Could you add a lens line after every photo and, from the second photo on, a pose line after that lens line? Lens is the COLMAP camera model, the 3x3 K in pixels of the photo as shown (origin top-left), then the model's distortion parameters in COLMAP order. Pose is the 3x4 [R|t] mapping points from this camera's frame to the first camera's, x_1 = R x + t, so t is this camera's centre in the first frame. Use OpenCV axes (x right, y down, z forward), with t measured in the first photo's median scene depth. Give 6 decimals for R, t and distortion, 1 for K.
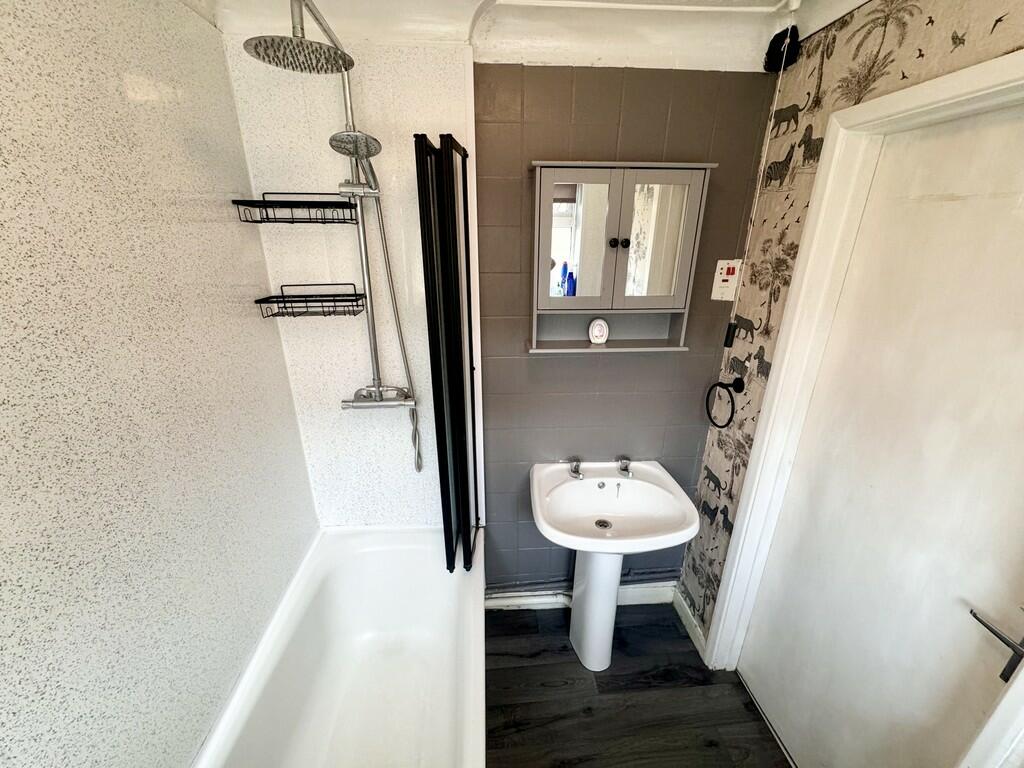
lens RADIAL K [[408.6, 0, 510.3], [0, 408.6, 381.3], [0, 0, 1]] dist [-0.004179, 0.001054]
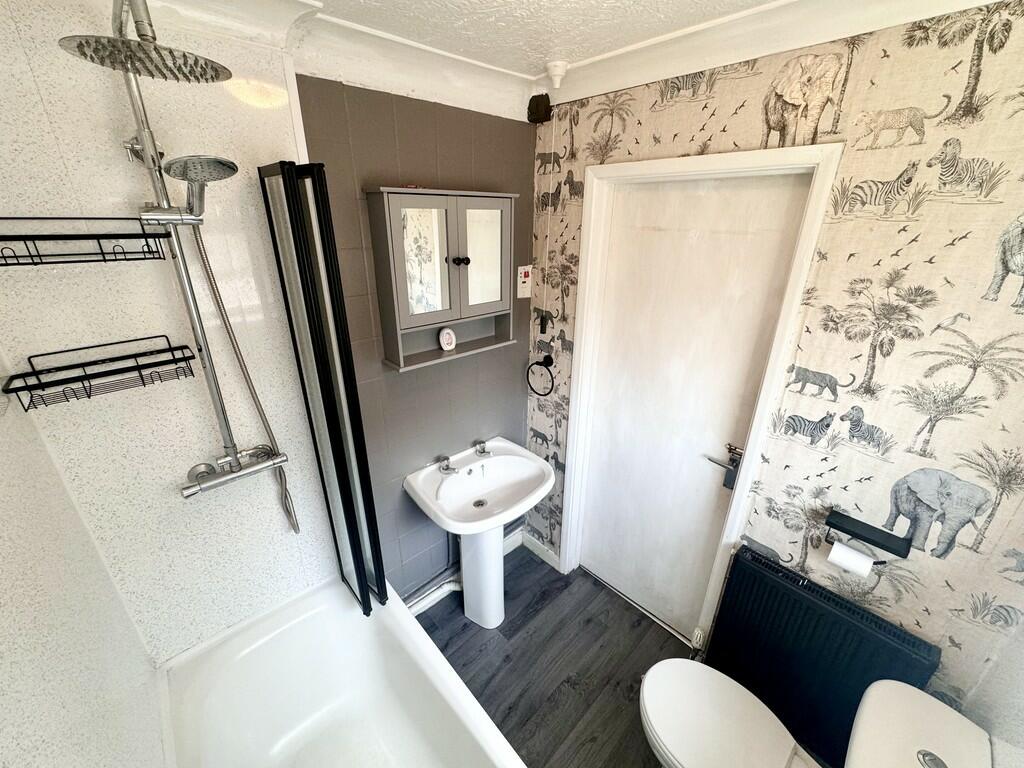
lens RADIAL K [[408.6, 0, 509.6], [0, 408.6, 381.2], [0, 0, 1]] dist [-0.004179, 0.001054]
pose [[0.778538, -0.234004, 0.582340, -0.338853], [0.213499, 0.971298, 0.104872, -0.097132], [-0.590166, 0.042682, 0.806153, 0.020448]]
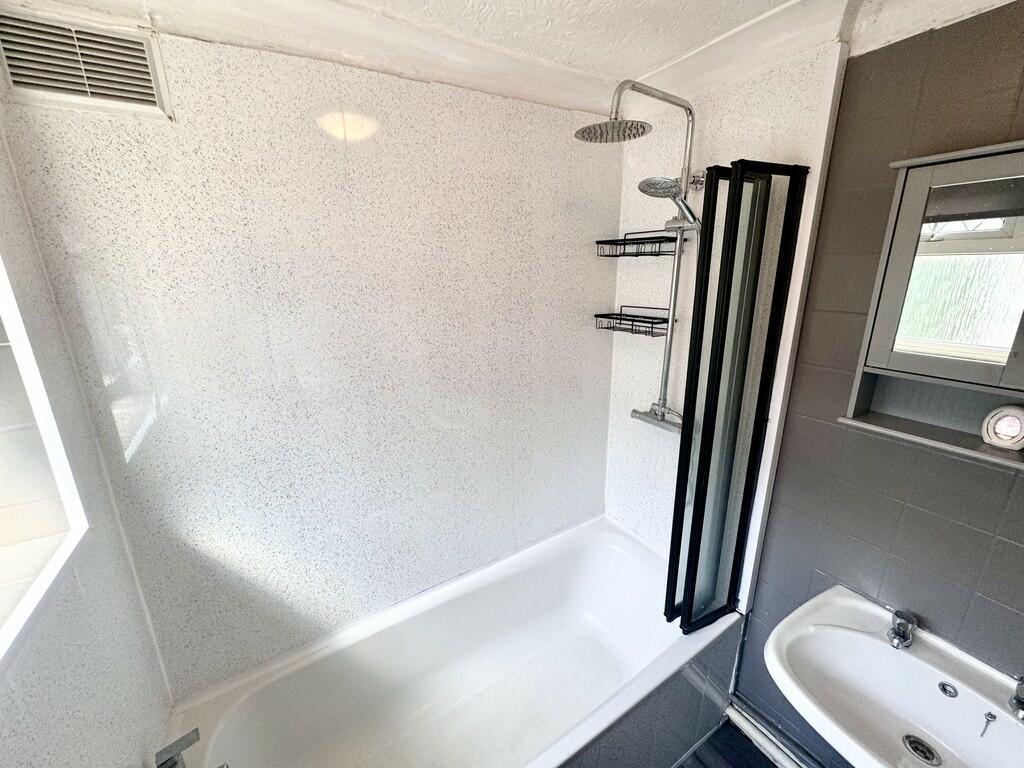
lens RADIAL K [[408.6, 0, 504.9], [0, 408.6, 381.7], [0, 0, 1]] dist [-0.004179, 0.001054]
pose [[0.461256, 0.233695, -0.855938, 0.382029], [-0.294464, 0.950333, 0.100783, -0.035581], [0.836979, 0.205556, 0.507161, 0.119304]]
